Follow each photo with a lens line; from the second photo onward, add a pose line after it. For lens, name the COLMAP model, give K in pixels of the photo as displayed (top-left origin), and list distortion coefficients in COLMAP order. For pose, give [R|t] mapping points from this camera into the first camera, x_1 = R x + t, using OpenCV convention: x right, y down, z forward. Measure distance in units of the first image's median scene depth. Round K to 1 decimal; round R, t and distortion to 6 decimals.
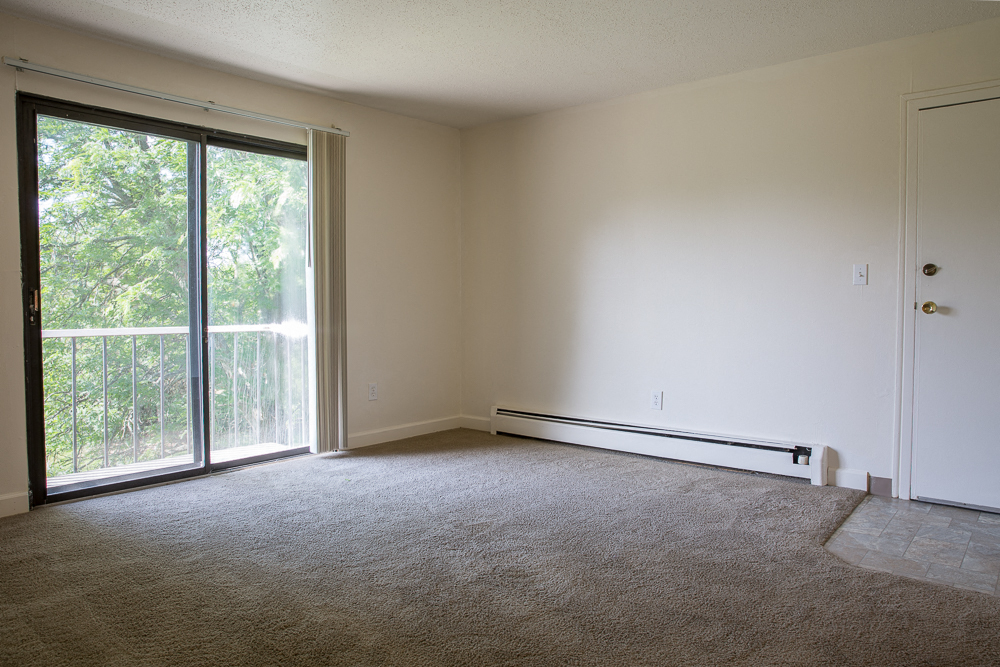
lens RADIAL K [[692.0, 0, 508.8], [0, 692.0, 326.4], [0, 0, 1]] dist [0.013086, -0.002619]
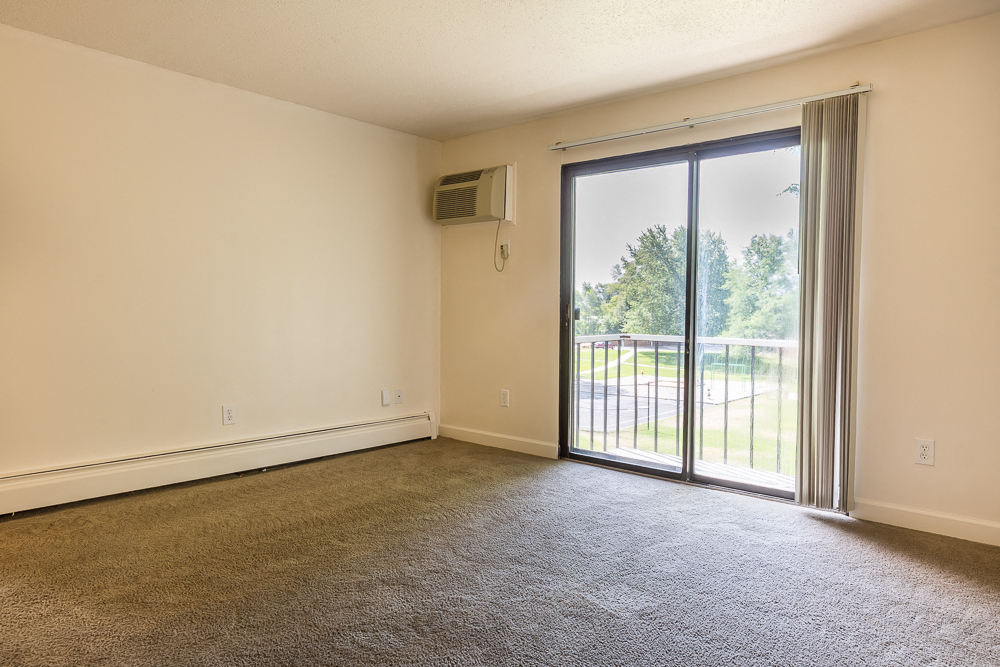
lens RADIAL K [[692.0, 0, 503.1], [0, 692.0, 332.8], [0, 0, 1]] dist [0.013086, -0.002619]
pose [[-0.010724, 0.038850, -0.999187, 0.596156], [-0.047466, 0.998099, 0.039317, -0.035055], [0.998815, 0.047849, -0.008859, 0.738087]]
